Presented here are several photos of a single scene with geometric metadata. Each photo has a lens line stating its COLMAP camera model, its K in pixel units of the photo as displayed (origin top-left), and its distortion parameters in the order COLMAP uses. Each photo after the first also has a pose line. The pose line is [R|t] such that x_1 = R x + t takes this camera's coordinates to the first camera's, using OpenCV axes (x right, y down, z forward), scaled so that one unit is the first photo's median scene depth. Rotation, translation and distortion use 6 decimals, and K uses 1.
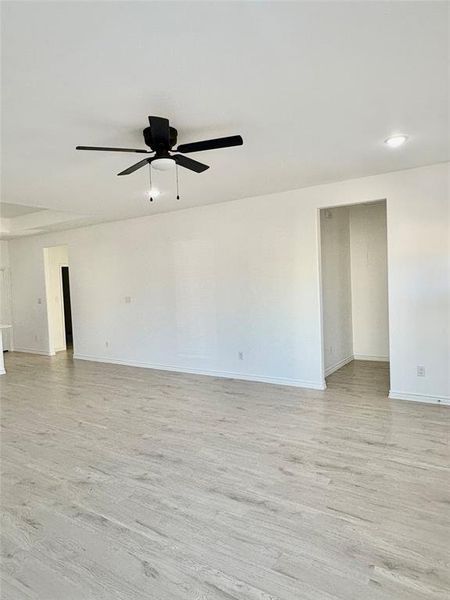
lens RADIAL K [[395.9, 0, 225.1], [0, 395.9, 299.2], [0, 0, 1]] dist [-0.005409, 0.005703]
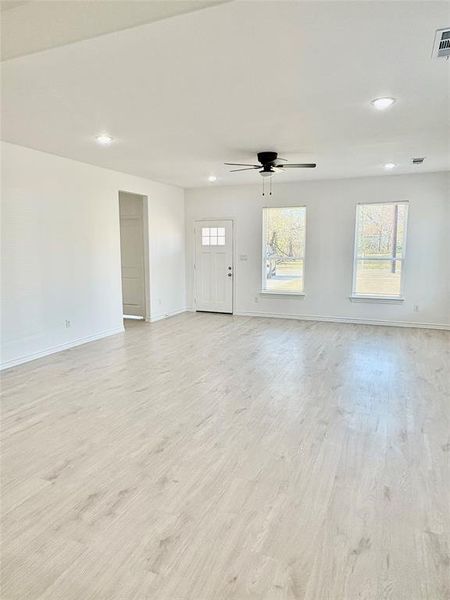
lens RADIAL K [[396.0, 0, 222.2], [0, 396.0, 299.7], [0, 0, 1]] dist [-0.005208, 0.002711]
pose [[-0.187092, -0.094221, 0.977813, -1.228868], [0.056967, 0.992674, 0.106553, 0.005810], [-0.980689, 0.075639, -0.180354, 1.024537]]
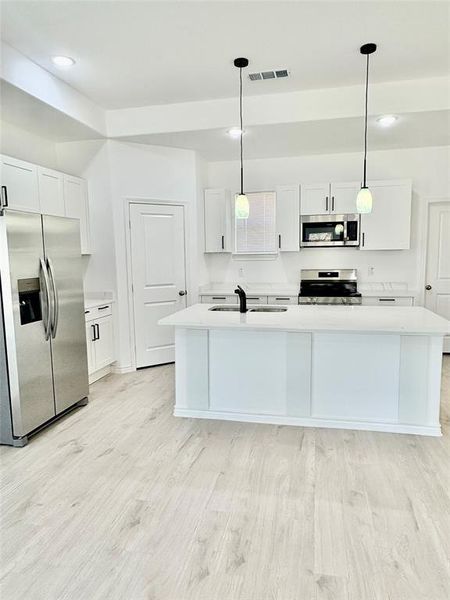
lens RADIAL K [[395.9, 0, 225.1], [0, 395.9, 299.2], [0, 0, 1]] dist [-0.005409, 0.005703]
pose [[0.365181, 0.141746, -0.920082, -0.413302], [-0.042774, 0.989851, 0.135518, -0.007278], [0.929953, -0.010132, 0.367538, 0.961066]]
